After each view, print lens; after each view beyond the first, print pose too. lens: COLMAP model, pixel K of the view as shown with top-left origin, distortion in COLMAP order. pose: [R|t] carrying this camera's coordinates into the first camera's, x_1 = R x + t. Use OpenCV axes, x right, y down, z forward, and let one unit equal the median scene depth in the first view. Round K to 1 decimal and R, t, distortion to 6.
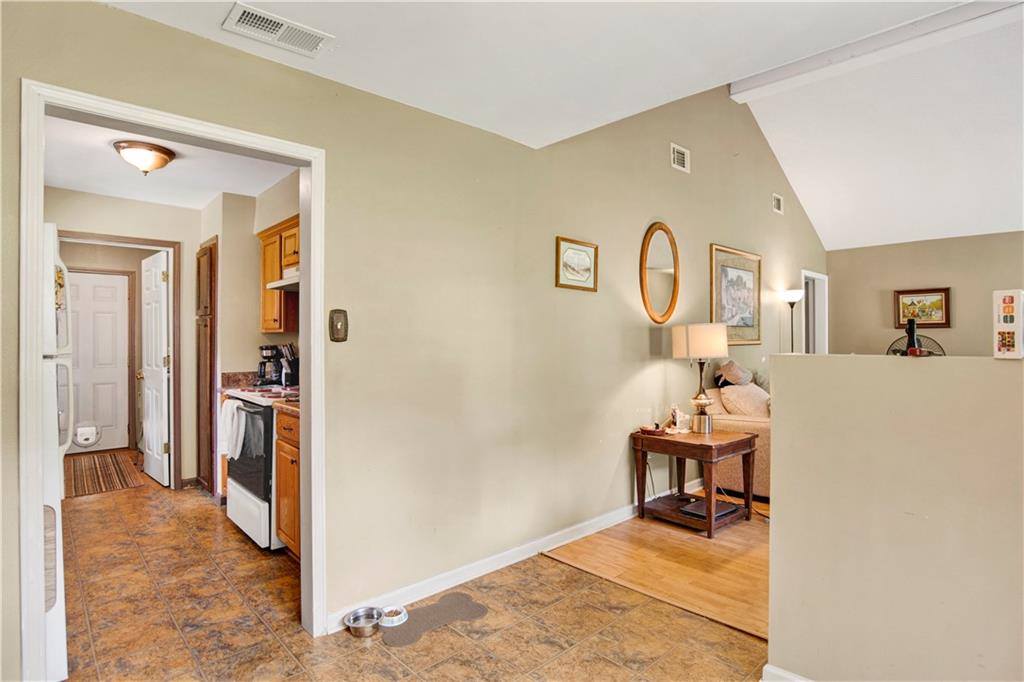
lens RADIAL K [[541.8, 0, 516.9], [0, 541.8, 338.5], [0, 0, 1]] dist [-0.061145, 0.016723]
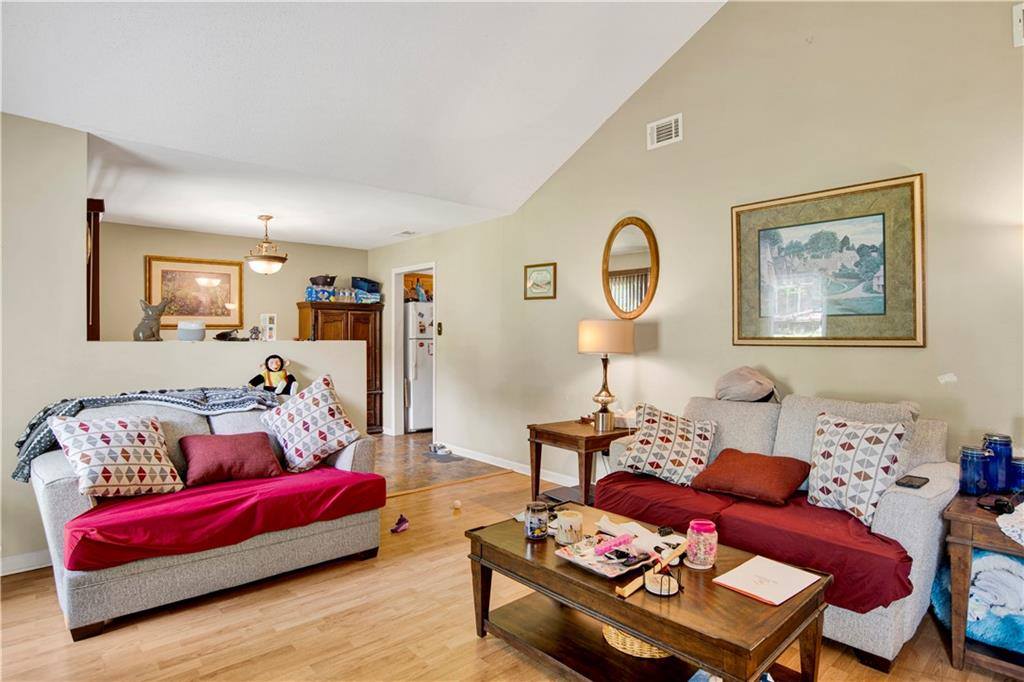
lens RADIAL K [[541.8, 0, 516.9], [0, 541.8, 338.5], [0, 0, 1]] dist [-0.061145, 0.016723]
pose [[-0.028905, 0.007661, -0.999553, 0.931057], [-0.003517, 0.999964, 0.007766, 0.000012], [0.999576, 0.003740, -0.028877, 0.605696]]
